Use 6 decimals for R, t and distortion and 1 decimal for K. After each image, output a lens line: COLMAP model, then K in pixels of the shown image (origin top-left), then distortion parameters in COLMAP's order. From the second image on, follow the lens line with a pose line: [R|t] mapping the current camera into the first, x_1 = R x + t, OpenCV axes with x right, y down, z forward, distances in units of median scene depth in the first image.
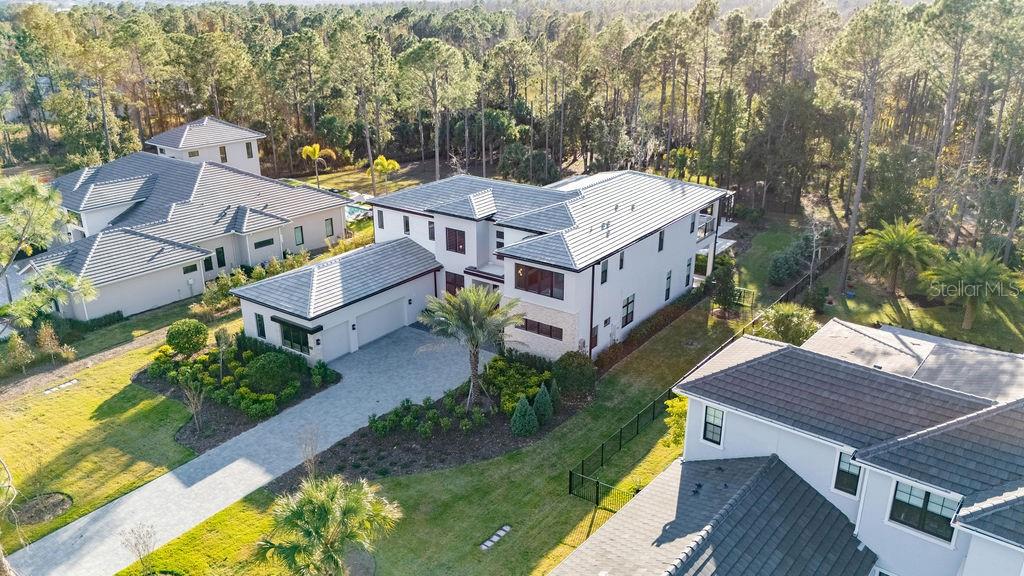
lens RADIAL K [[742.0, 0, 512.0], [0, 742.0, 288.0], [0, 0, 1]] dist [0.000679, -0.000245]
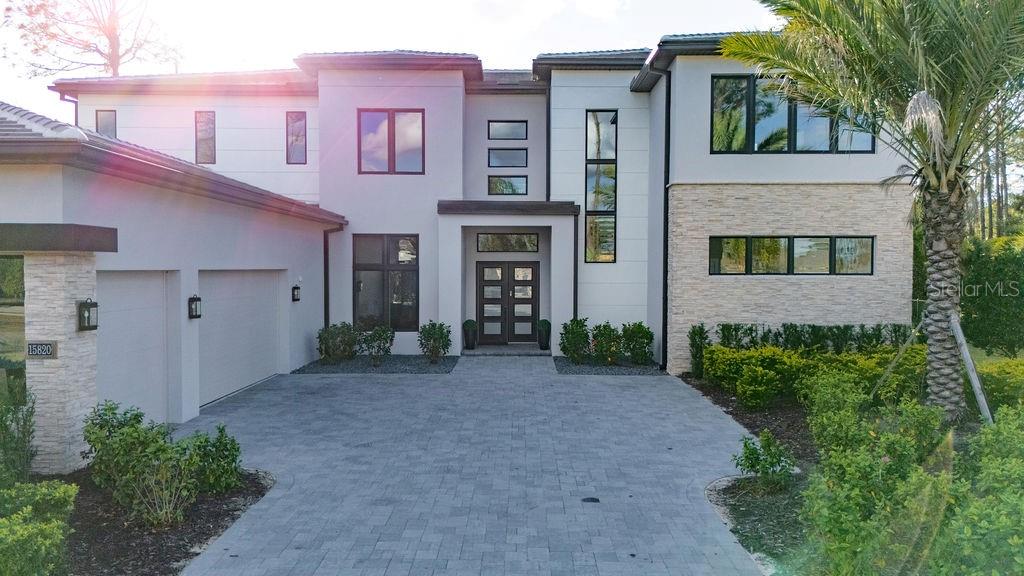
lens RADIAL K [[742.0, 0, 512.0], [0, 742.0, 288.0], [0, 0, 1]] dist [0.000679, -0.000245]
pose [[0.792562, 0.013480, 0.609642, -0.278328], [0.199517, 0.938995, -0.280144, 0.135398], [-0.576228, 0.343665, 0.741523, 0.757035]]
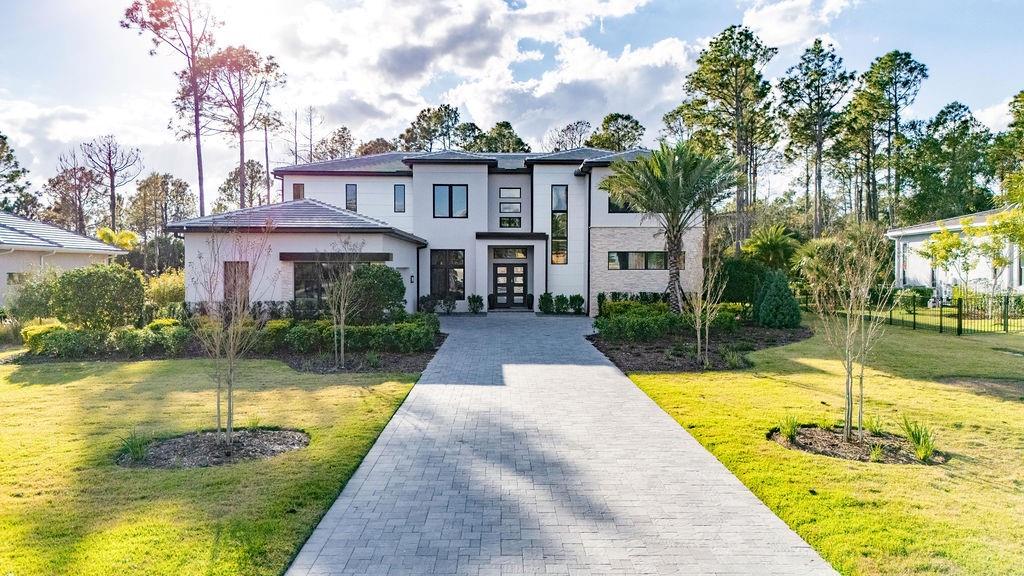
lens RADIAL K [[742.0, 0, 512.0], [0, 742.0, 288.0], [0, 0, 1]] dist [0.000679, -0.000245]
pose [[0.774767, 0.012054, 0.632131, -0.528832], [0.210161, 0.938056, -0.275469, 0.248581], [-0.596295, 0.346274, 0.724242, 0.493941]]
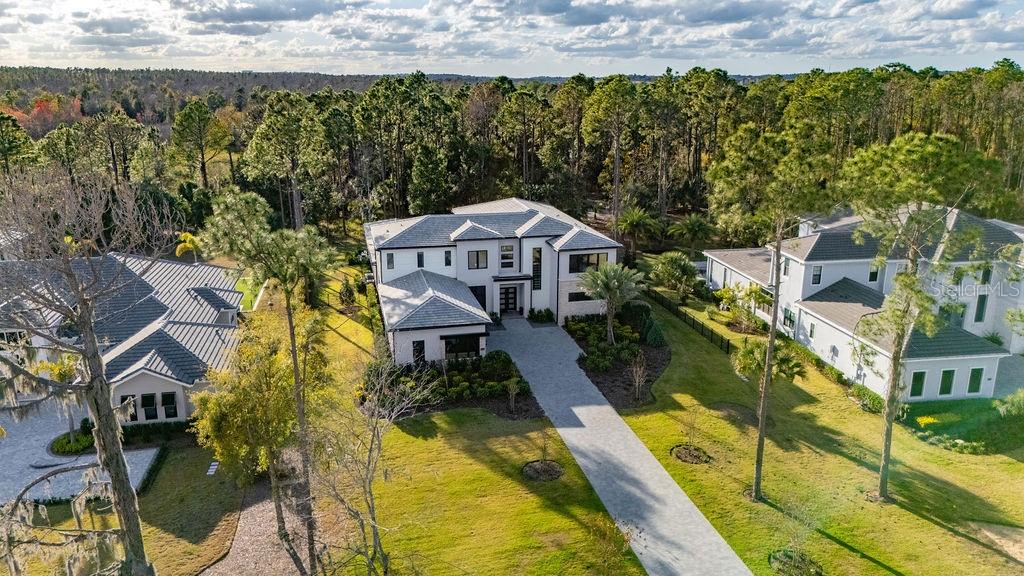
lens RADIAL K [[742.0, 0, 512.0], [0, 742.0, 288.0], [0, 0, 1]] dist [0.000679, -0.000245]
pose [[0.616985, -0.184187, 0.765117, -1.120217], [0.269534, 0.962882, 0.014445, -0.020317], [-0.739378, 0.197313, 0.643729, 0.135503]]
